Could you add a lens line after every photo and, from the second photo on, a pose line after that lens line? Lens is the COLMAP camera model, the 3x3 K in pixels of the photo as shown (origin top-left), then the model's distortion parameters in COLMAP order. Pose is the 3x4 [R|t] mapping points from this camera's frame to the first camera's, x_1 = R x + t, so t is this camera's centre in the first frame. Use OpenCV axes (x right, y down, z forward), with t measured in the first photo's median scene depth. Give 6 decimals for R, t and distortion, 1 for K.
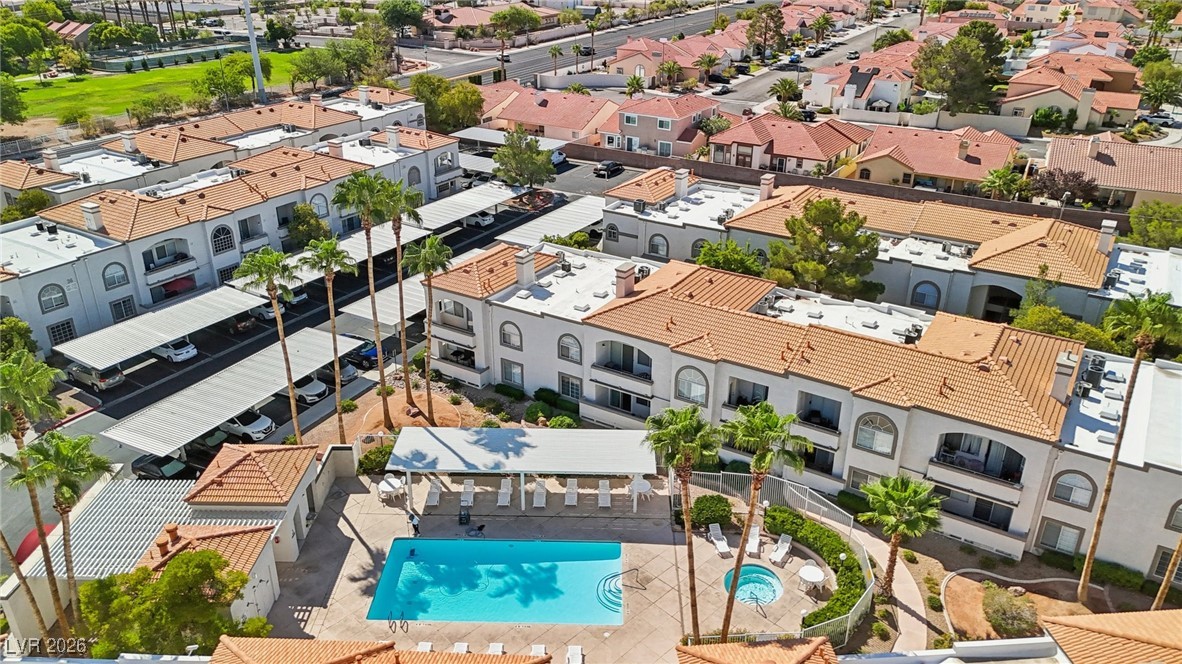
lens RADIAL K [[868.2, 0, 591.0], [0, 868.2, 332.0], [0, 0, 1]] dist [0.067265, -0.107687]
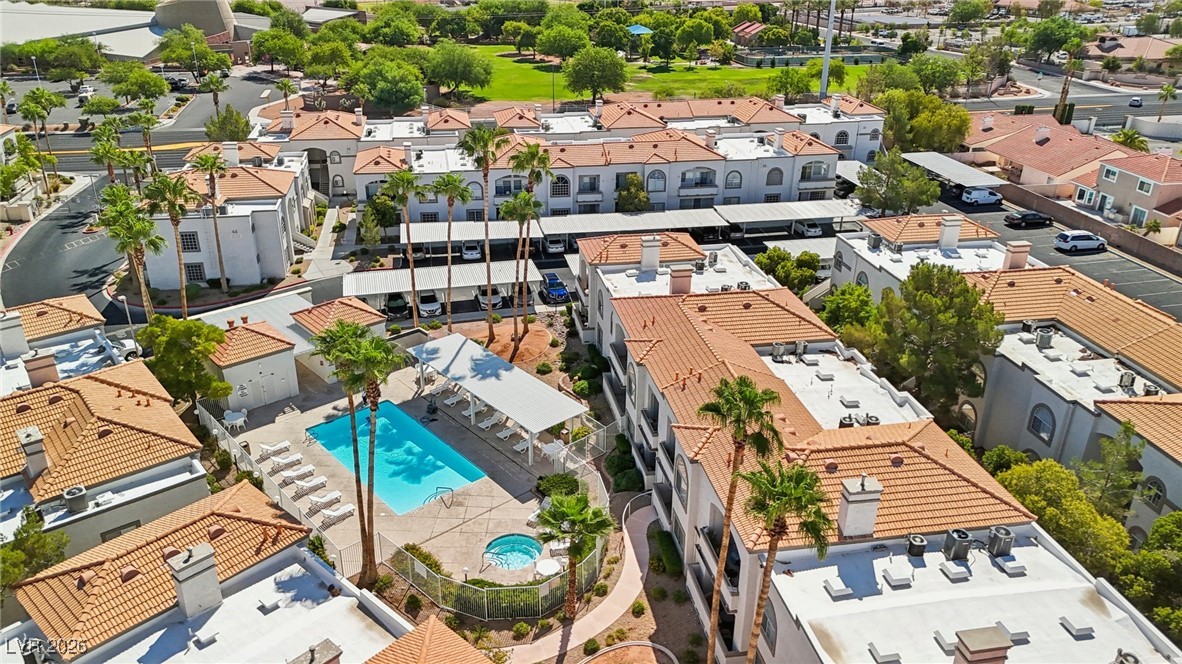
lens RADIAL K [[868.2, 0, 591.0], [0, 868.2, 332.0], [0, 0, 1]] dist [0.067265, -0.107687]
pose [[0.672514, 0.309979, -0.672040, 0.585040], [-0.320941, 0.940384, 0.112586, -0.073230], [0.666875, 0.139969, 0.731906, 0.166901]]
